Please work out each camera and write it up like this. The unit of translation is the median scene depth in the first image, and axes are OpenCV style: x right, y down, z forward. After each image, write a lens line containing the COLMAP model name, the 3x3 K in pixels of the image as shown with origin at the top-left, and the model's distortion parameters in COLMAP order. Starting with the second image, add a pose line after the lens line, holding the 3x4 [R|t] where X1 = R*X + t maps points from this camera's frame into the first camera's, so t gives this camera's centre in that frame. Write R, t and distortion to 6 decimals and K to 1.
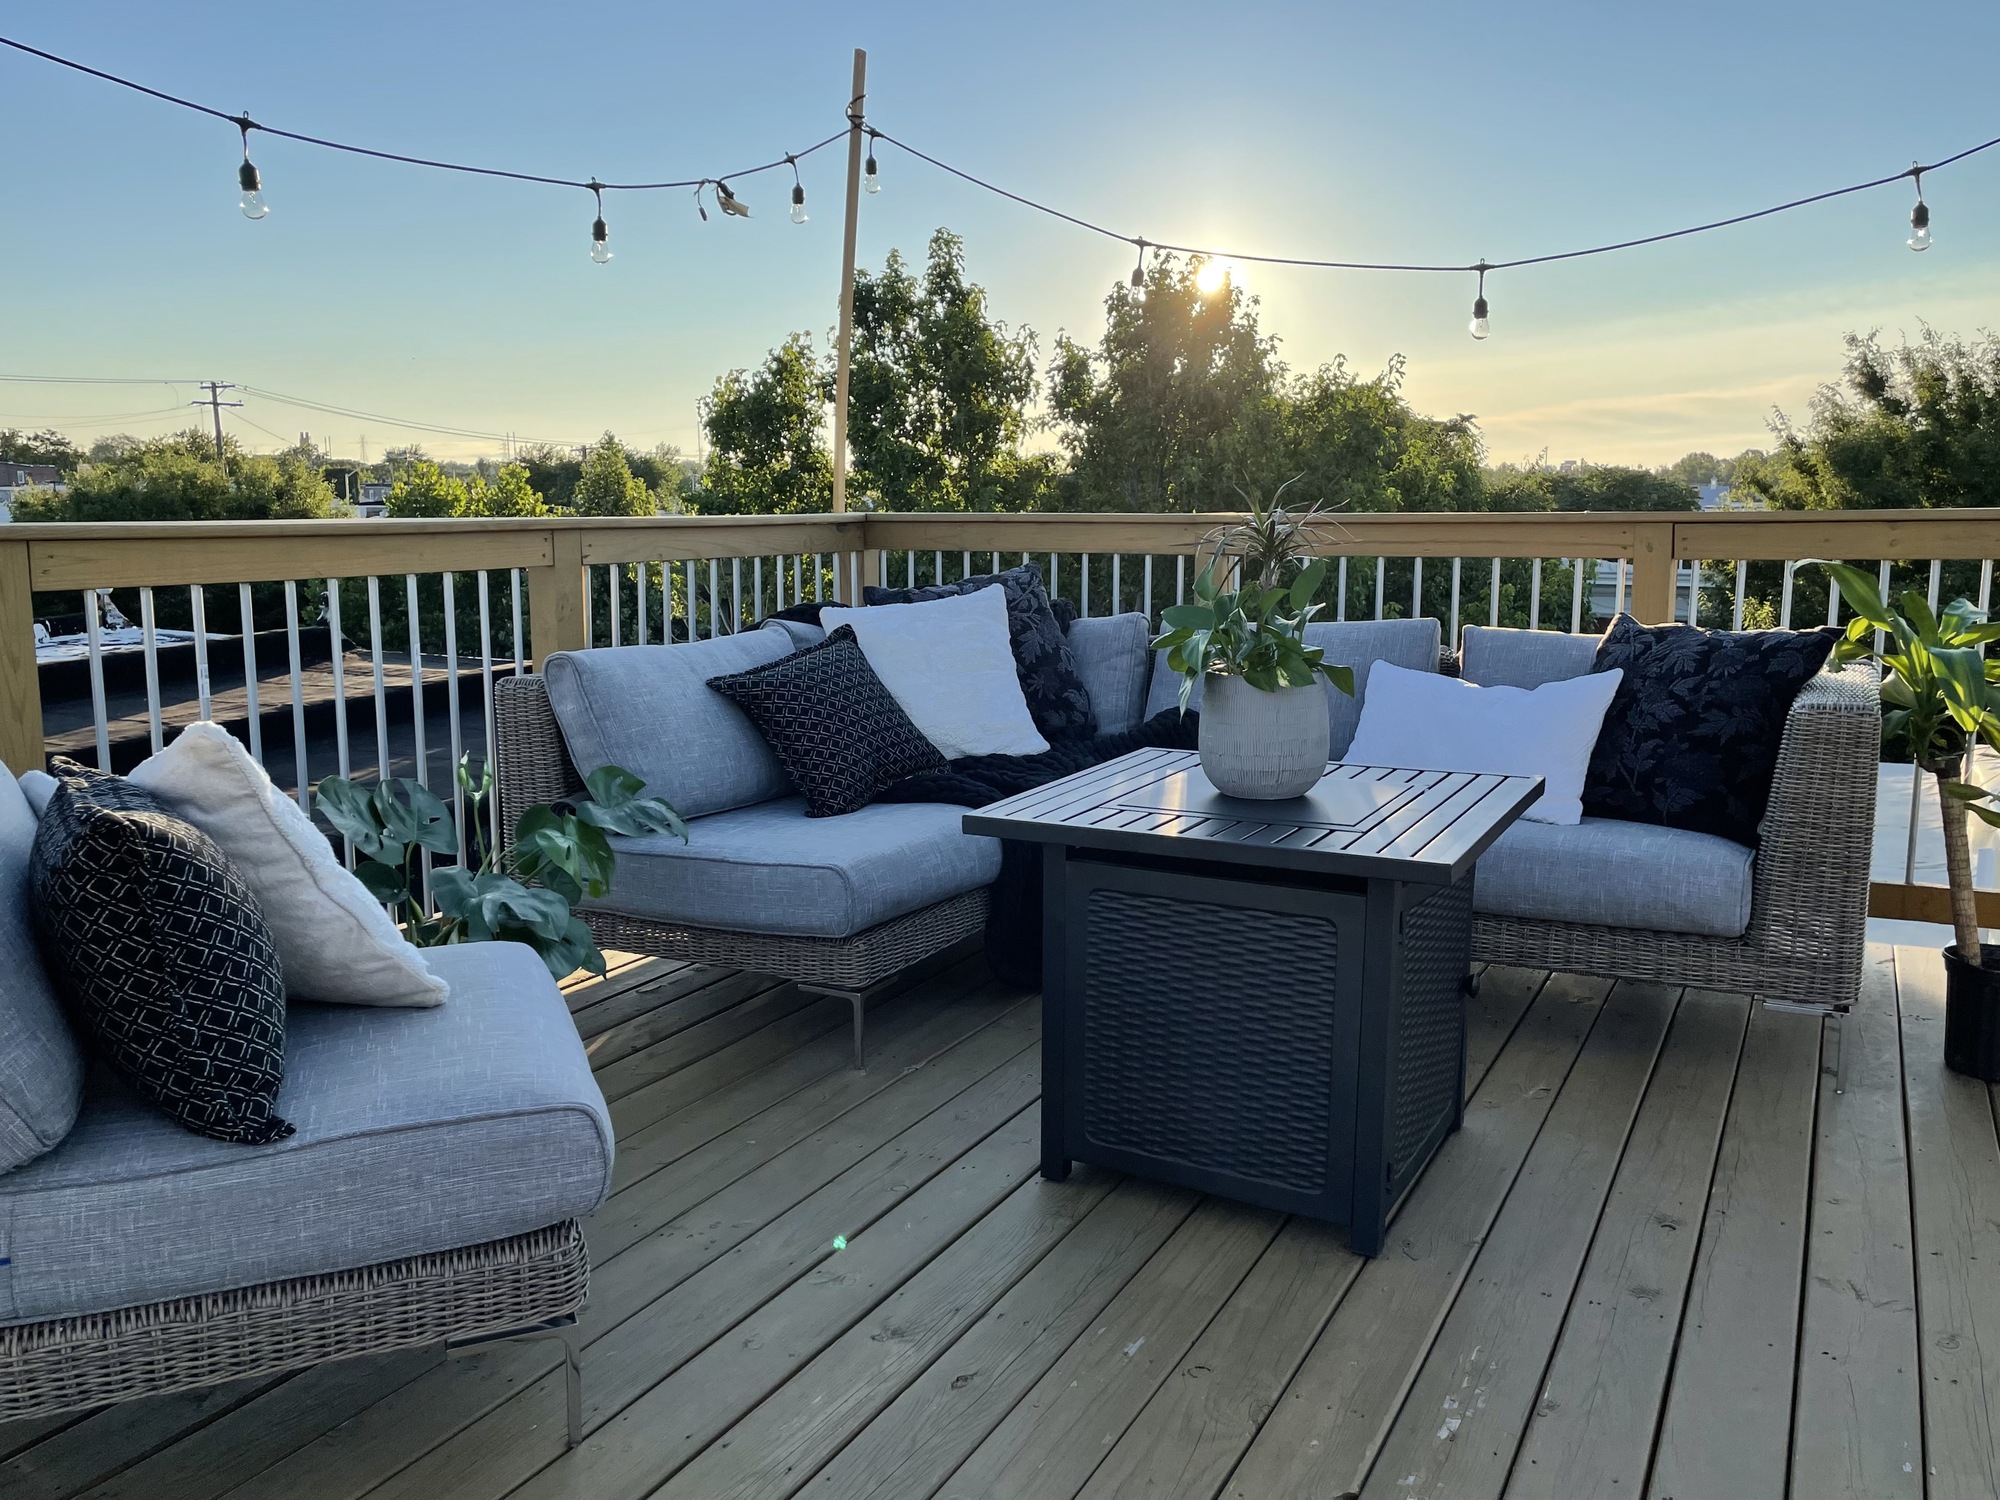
lens RADIAL K [[1620.8, 0, 1015.8], [0, 1620.8, 752.2], [0, 0, 1]] dist [0.102824, -0.121661]
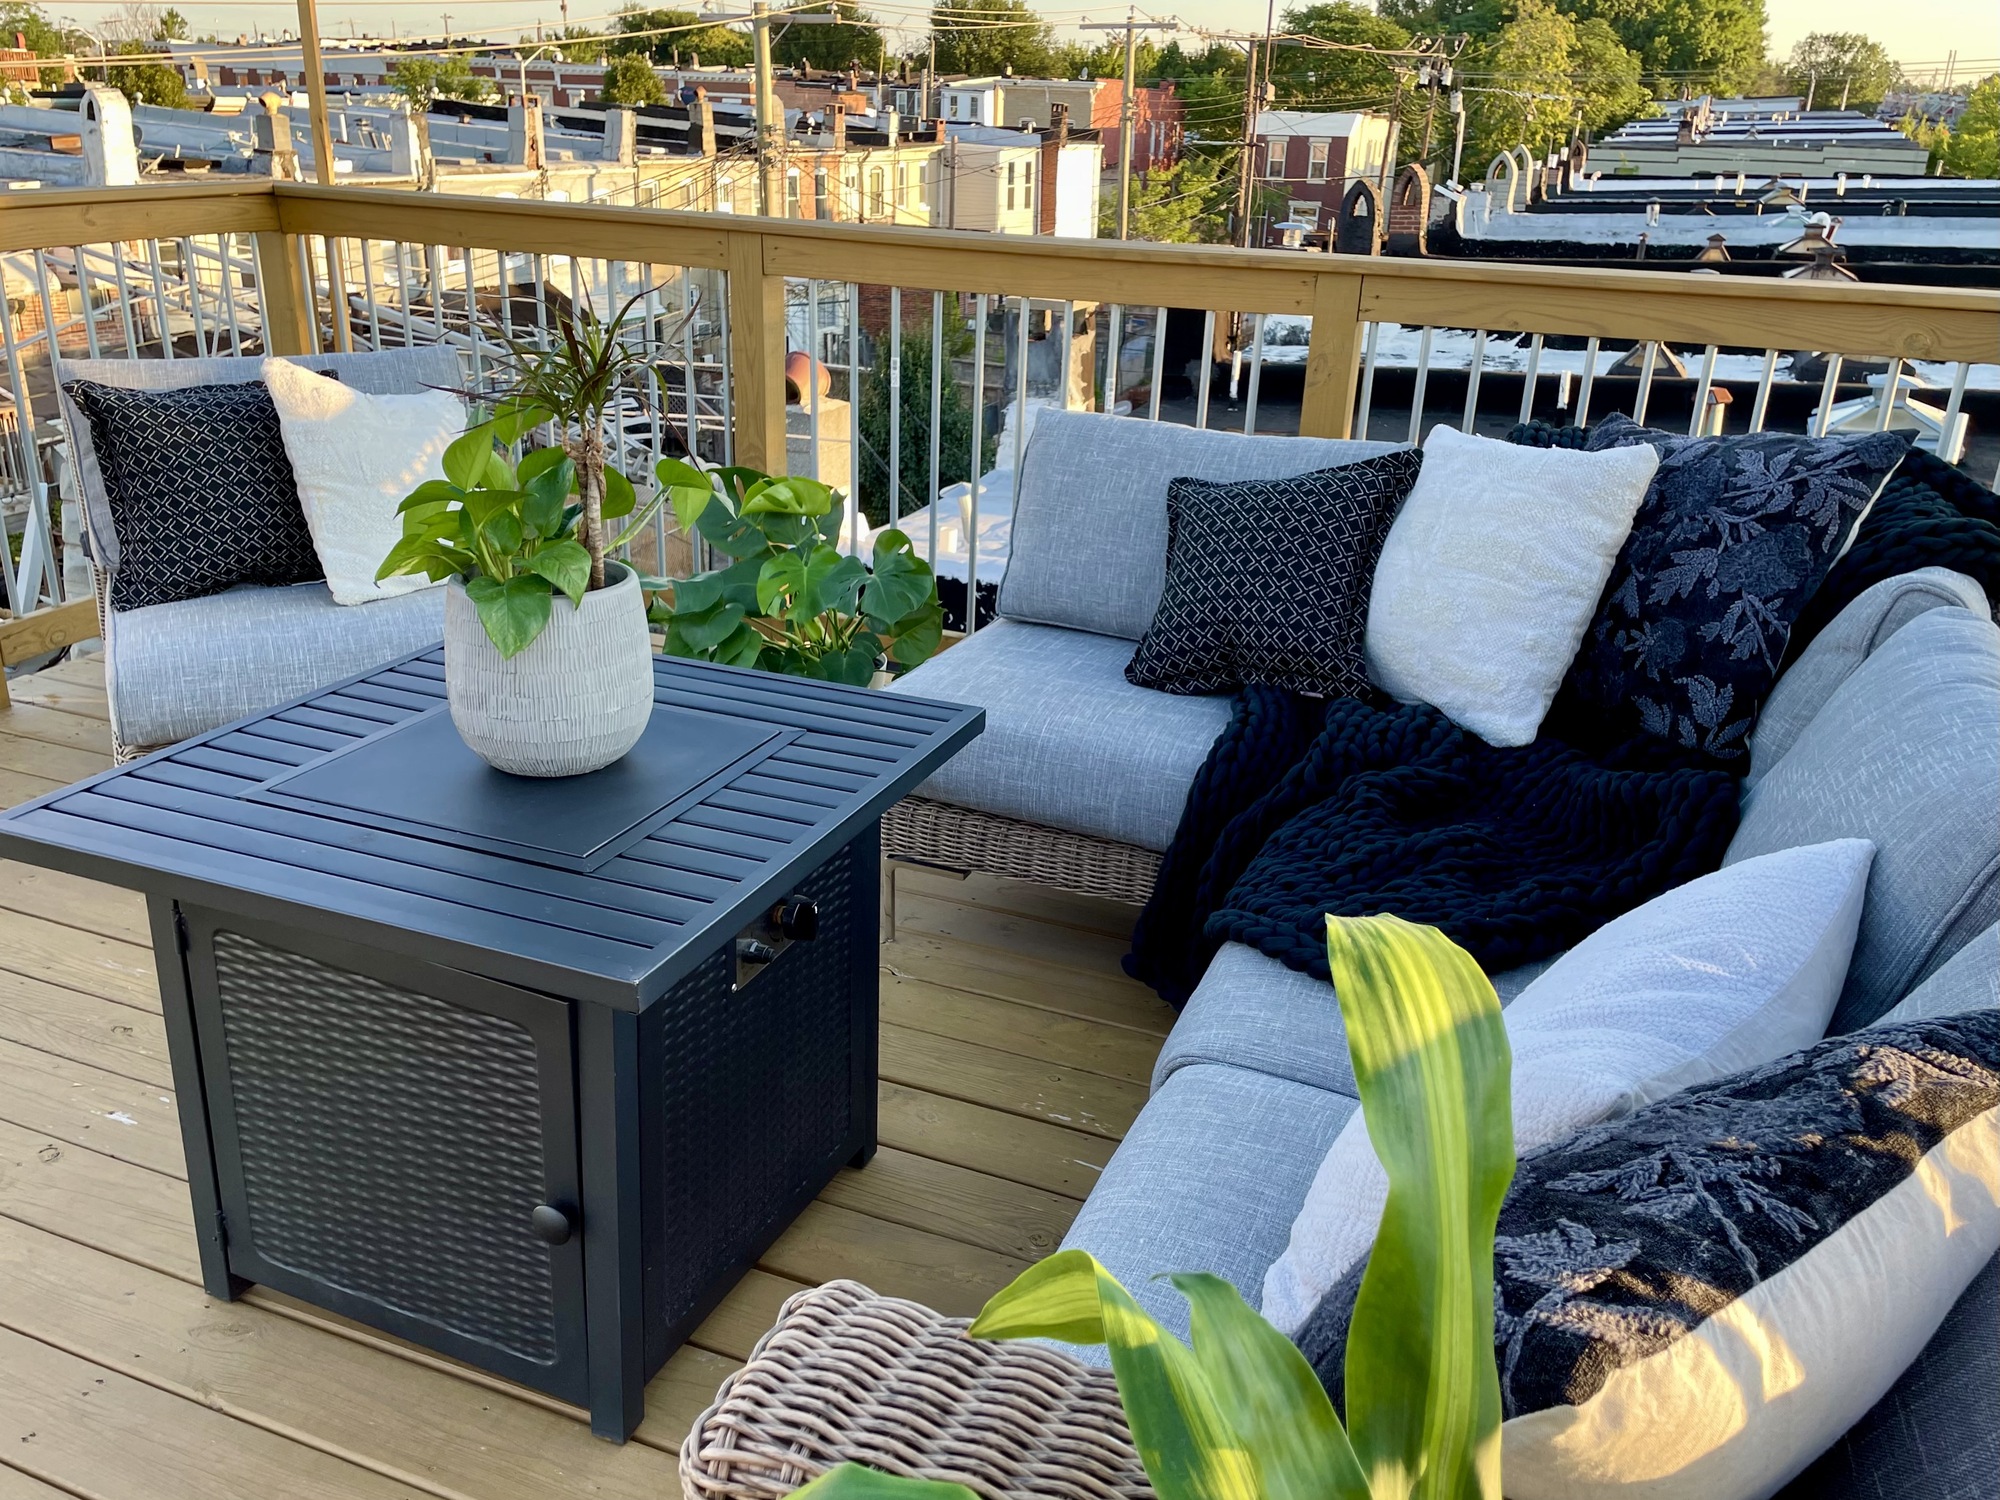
lens RADIAL K [[1620.8, 0, 1015.8], [0, 1620.8, 752.2], [0, 0, 1]] dist [0.102824, -0.121661]
pose [[0.083325, 0.367084, -0.926448, 0.618964], [-0.187747, 0.918815, 0.347174, -0.190647], [0.978677, 0.145010, 0.145479, 0.855103]]
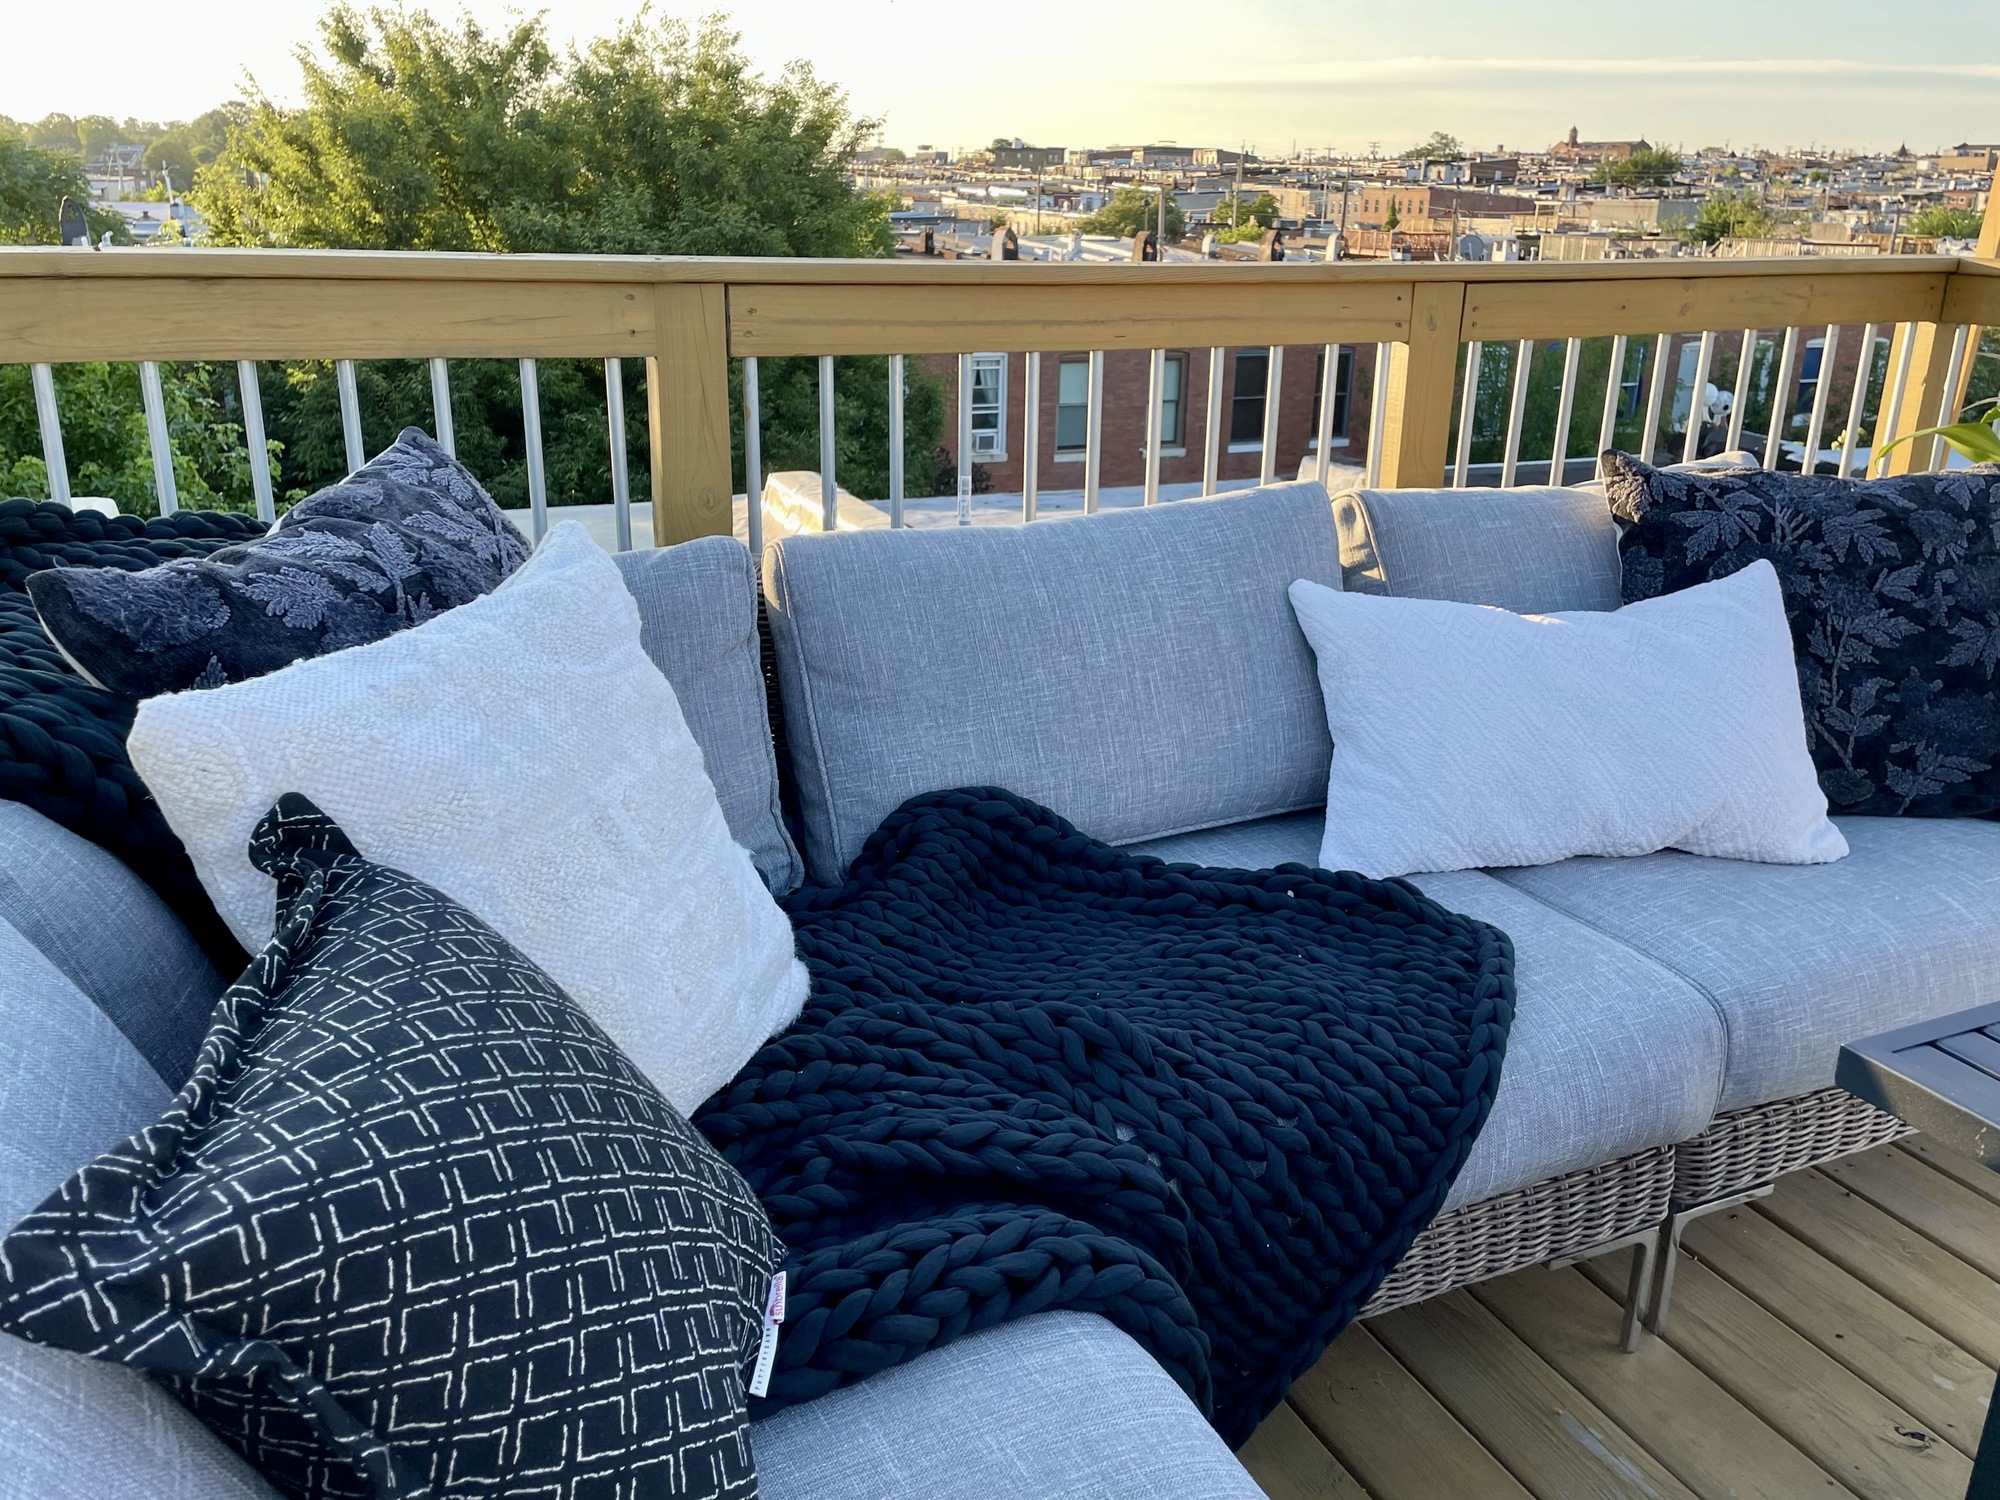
lens RADIAL K [[1620.8, 0, 1015.8], [0, 1620.8, 752.2], [0, 0, 1]] dist [0.102824, -0.121661]
pose [[0.600284, -0.242106, 0.762263, -0.251268], [0.097126, 0.968095, 0.230994, -0.146535], [-0.793868, -0.064626, 0.604647, 0.864033]]
